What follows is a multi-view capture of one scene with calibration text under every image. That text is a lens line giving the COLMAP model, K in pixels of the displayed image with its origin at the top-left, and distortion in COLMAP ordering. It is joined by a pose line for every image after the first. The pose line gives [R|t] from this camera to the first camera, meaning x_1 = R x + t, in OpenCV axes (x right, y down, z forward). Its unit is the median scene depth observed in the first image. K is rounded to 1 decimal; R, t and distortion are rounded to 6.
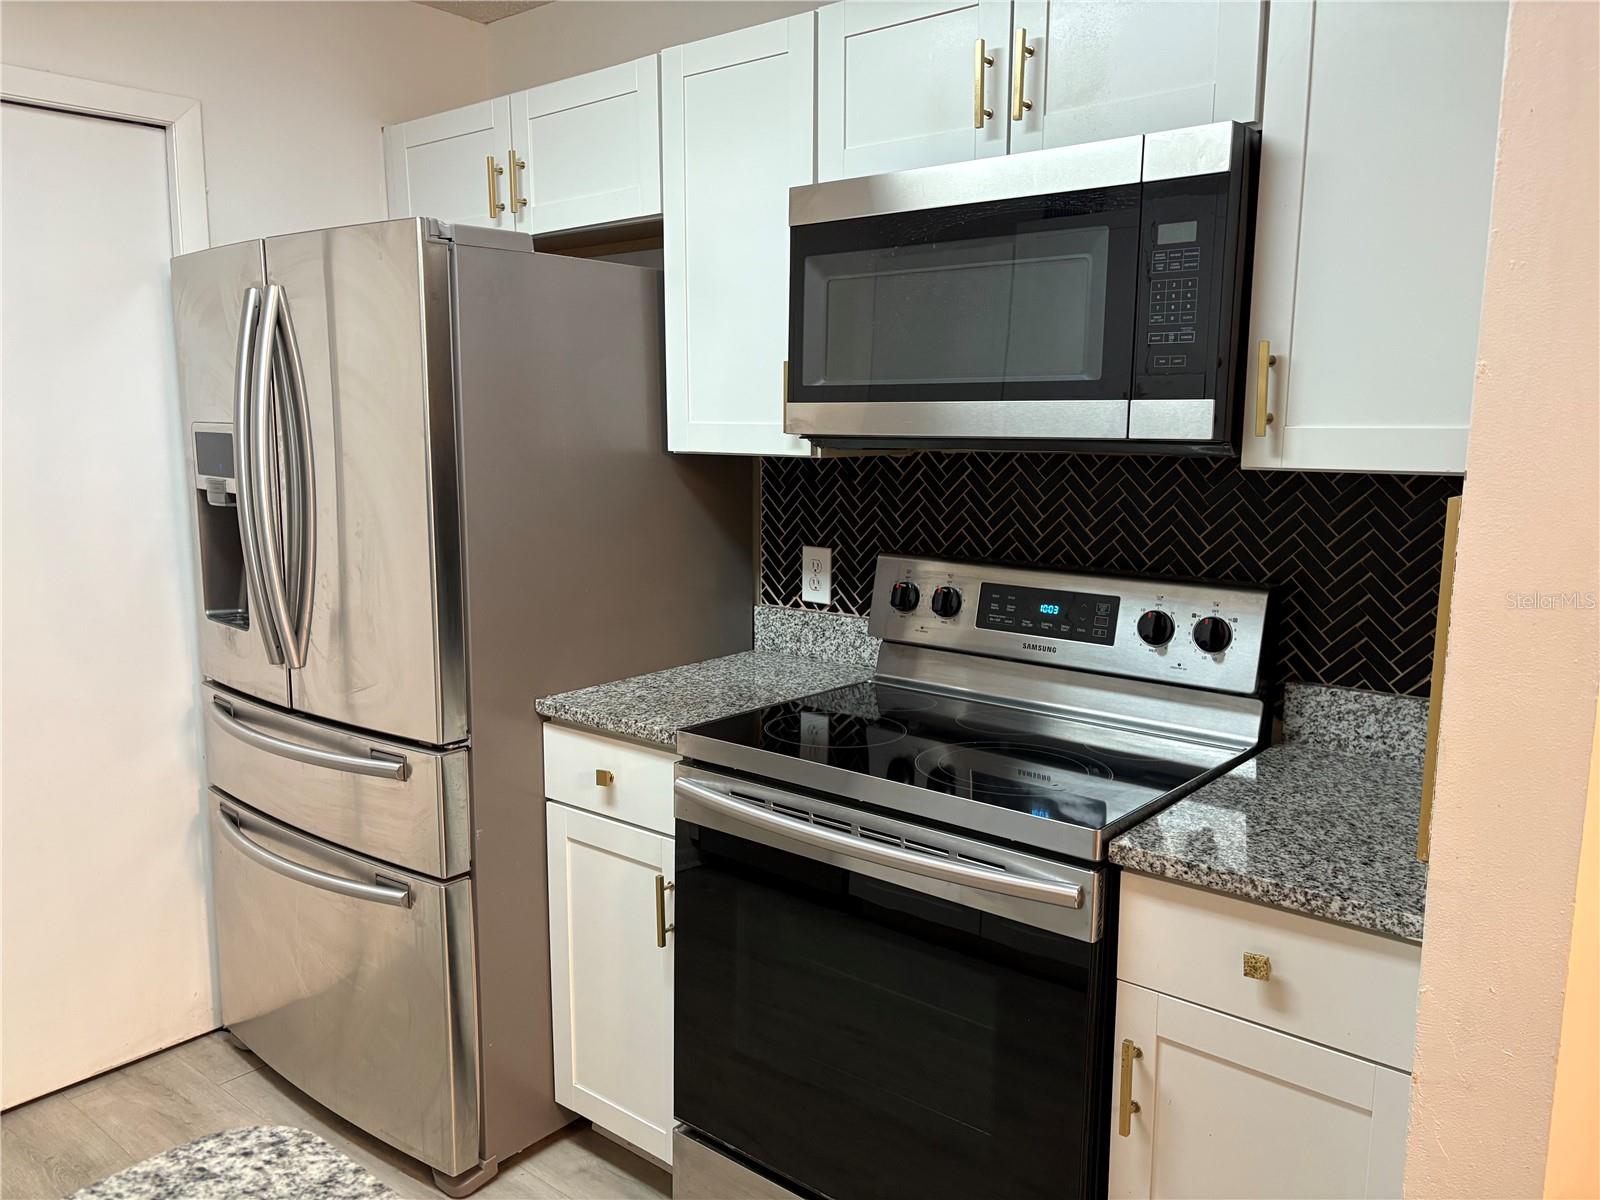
lens RADIAL K [[1214.1, 0, 798.6], [0, 1214.1, 607.2], [0, 0, 1]] dist [0.045055, -0.049175]
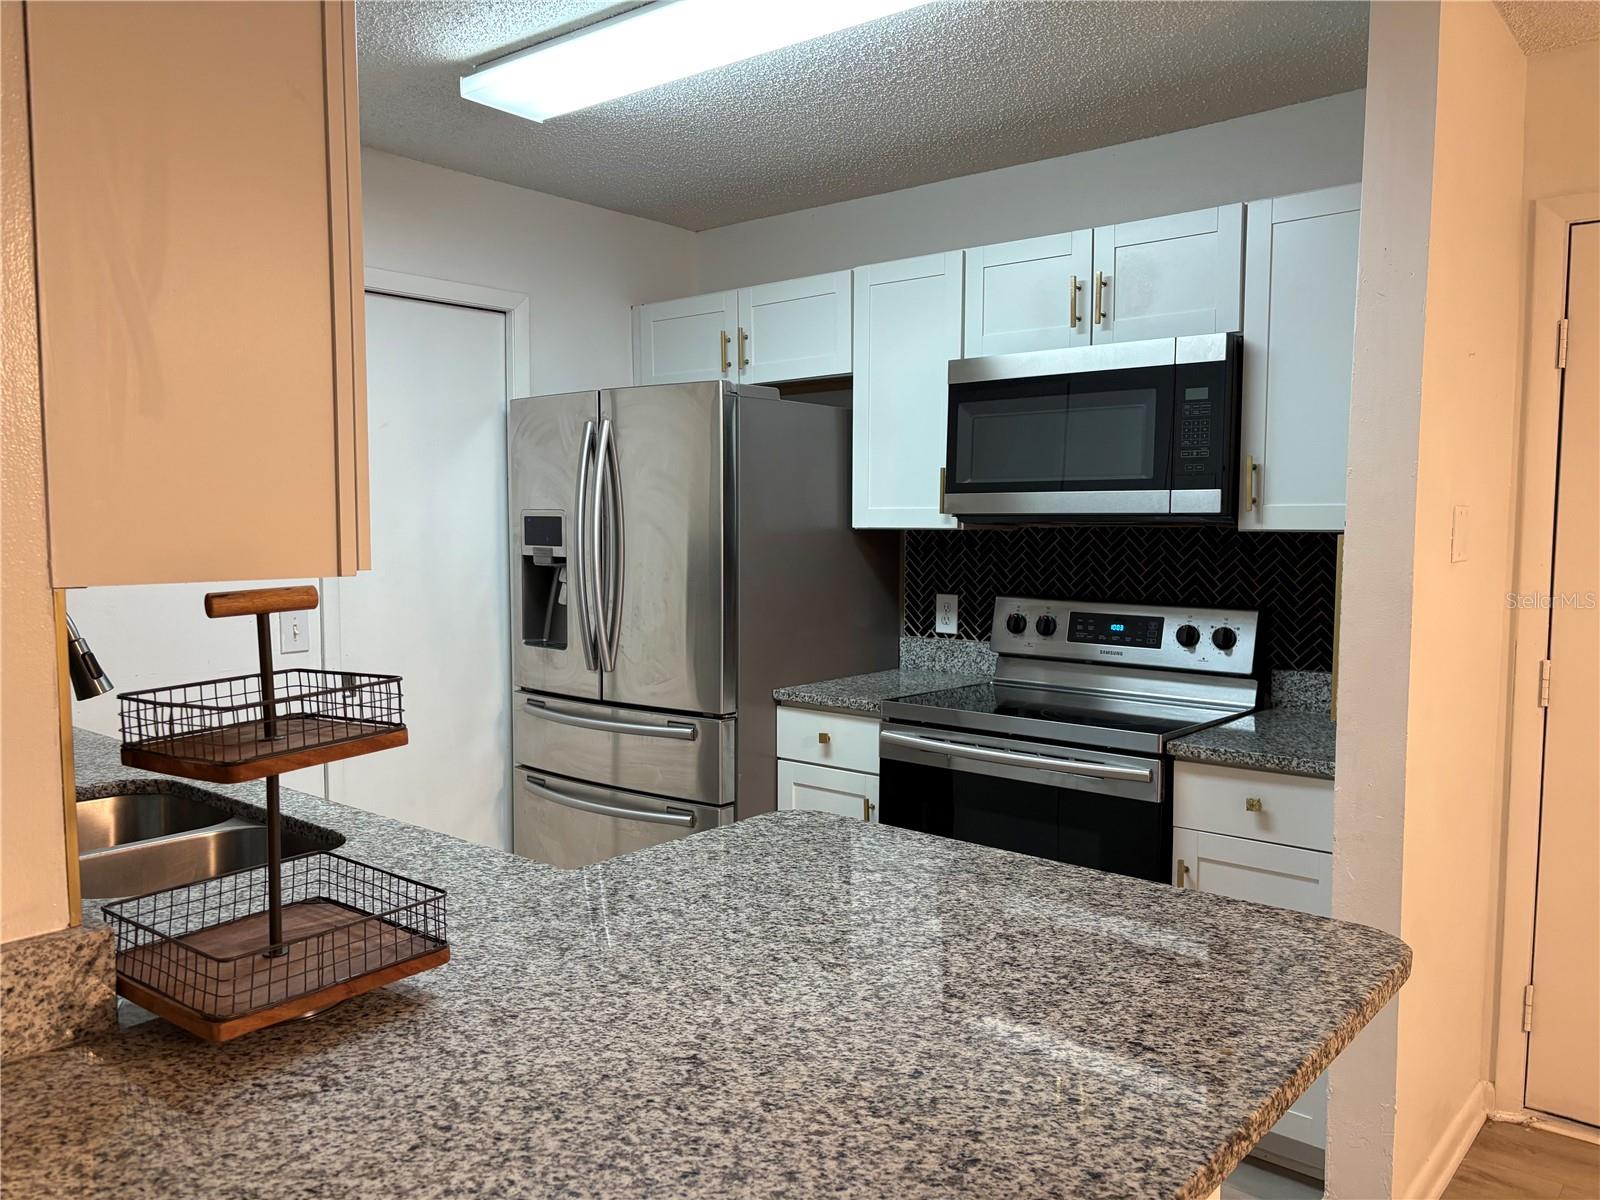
lens RADIAL K [[1214.1, 0, 804.0], [0, 1214.1, 614.0], [0, 0, 1]] dist [0.045055, -0.049175]
pose [[0.999987, -0.000853, -0.004951, -0.176356], [0.000464, 0.996959, -0.077930, 0.102278], [0.005002, 0.077927, 0.996947, -0.519382]]
